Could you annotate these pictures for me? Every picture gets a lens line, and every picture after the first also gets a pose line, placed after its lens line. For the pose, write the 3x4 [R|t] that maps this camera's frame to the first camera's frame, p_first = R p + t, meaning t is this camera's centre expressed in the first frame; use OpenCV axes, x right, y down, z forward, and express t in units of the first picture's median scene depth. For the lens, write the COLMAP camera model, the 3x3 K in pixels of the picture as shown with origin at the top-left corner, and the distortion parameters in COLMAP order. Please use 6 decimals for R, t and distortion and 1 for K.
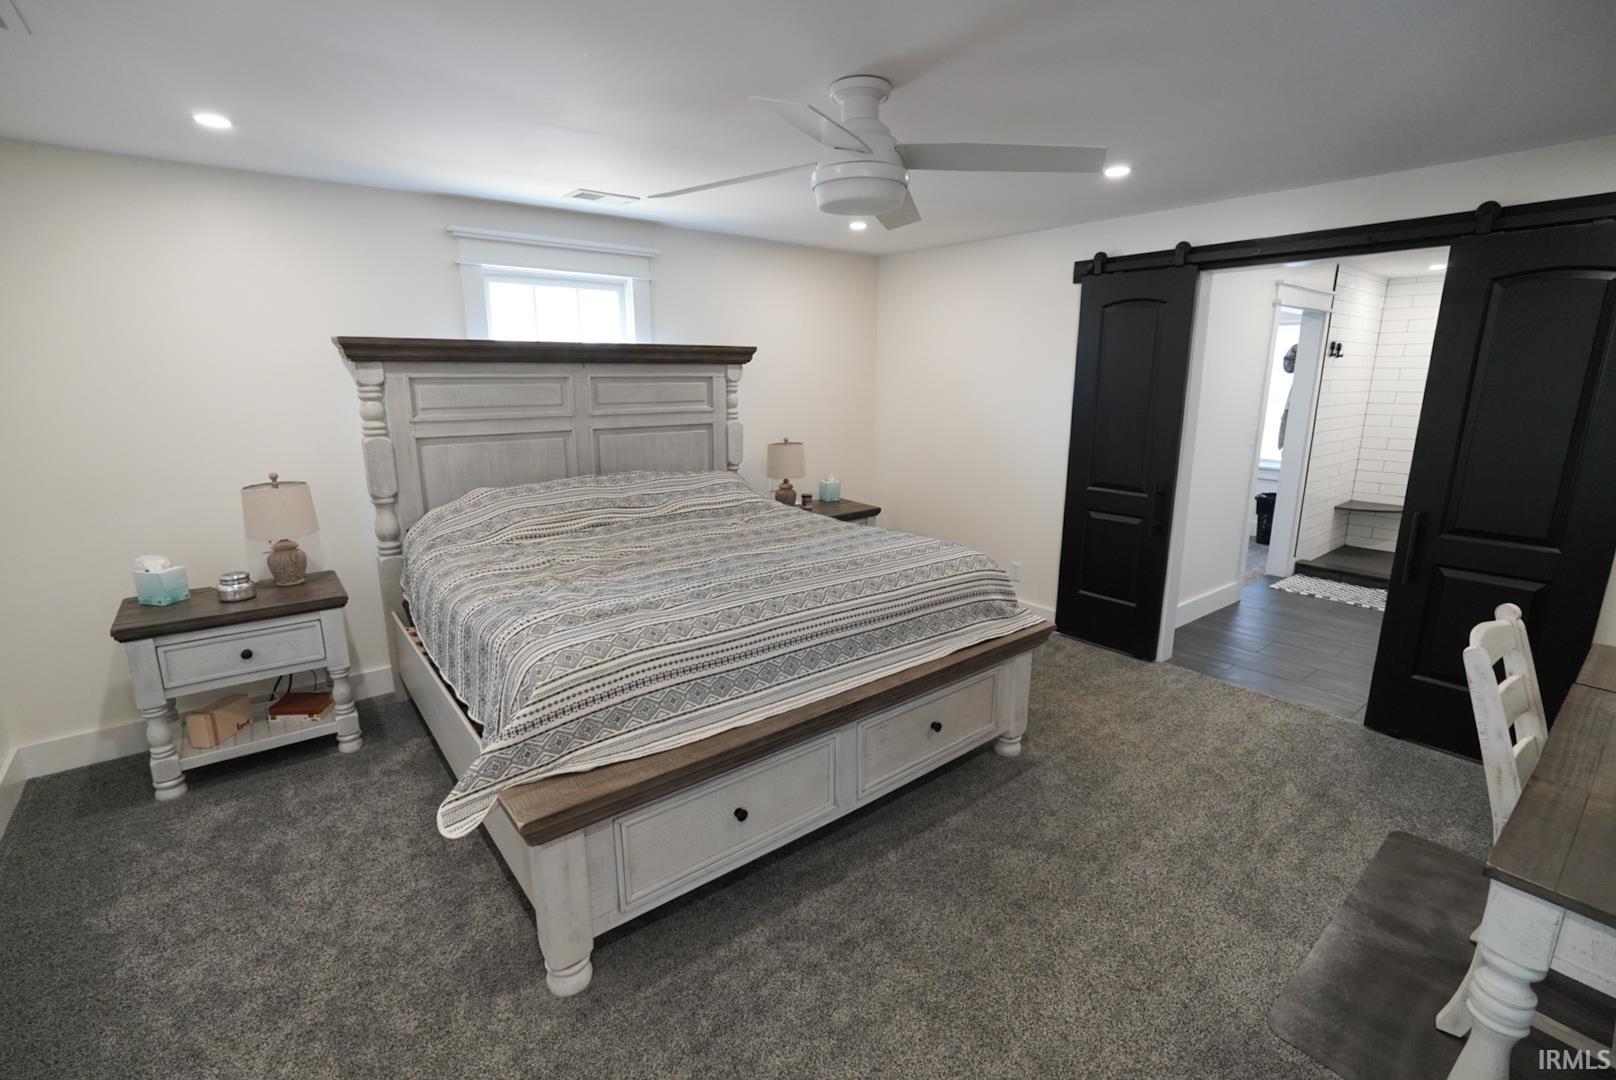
lens RADIAL K [[721.6, 0, 805.1], [0, 721.6, 538.6], [0, 0, 1]] dist [-0.002218, -0.000275]
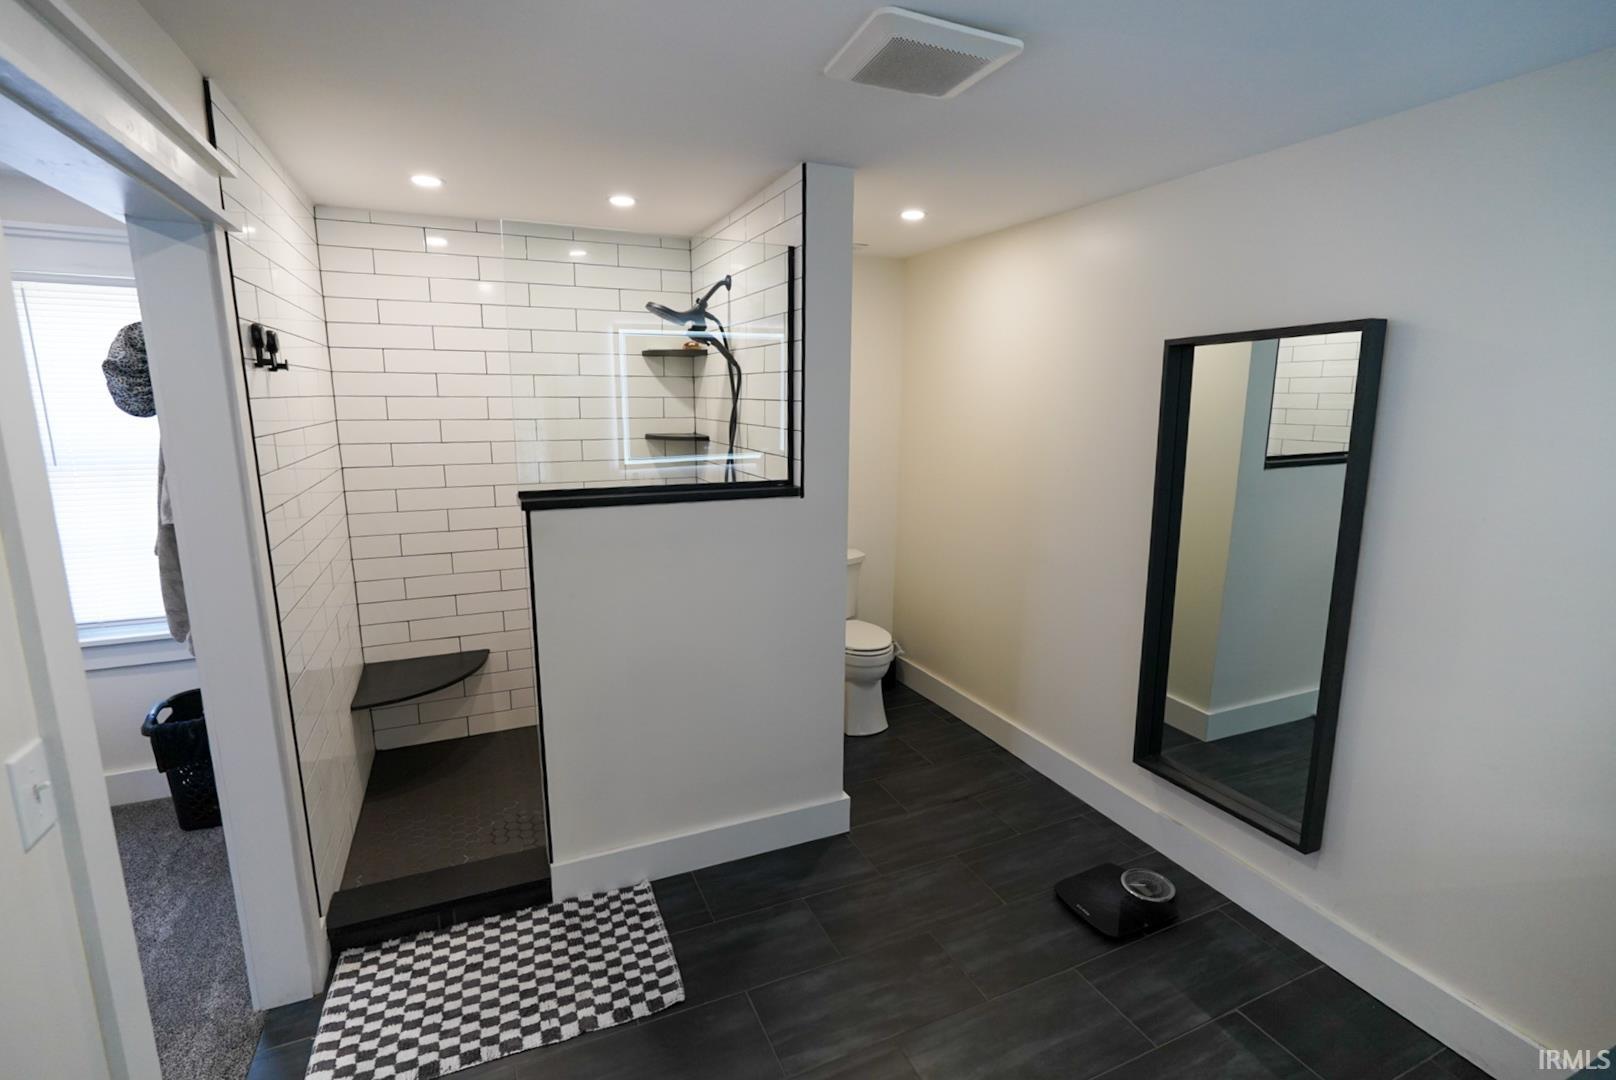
lens RADIAL K [[721.6, 0, 801.1], [0, 721.6, 537.6], [0, 0, 1]] dist [-0.002218, -0.000275]
pose [[0.245944, -0.186364, 0.951199, 0.444188], [0.205205, 0.969109, 0.136815, -0.165617], [-0.947313, 0.161542, 0.276589, 0.663777]]
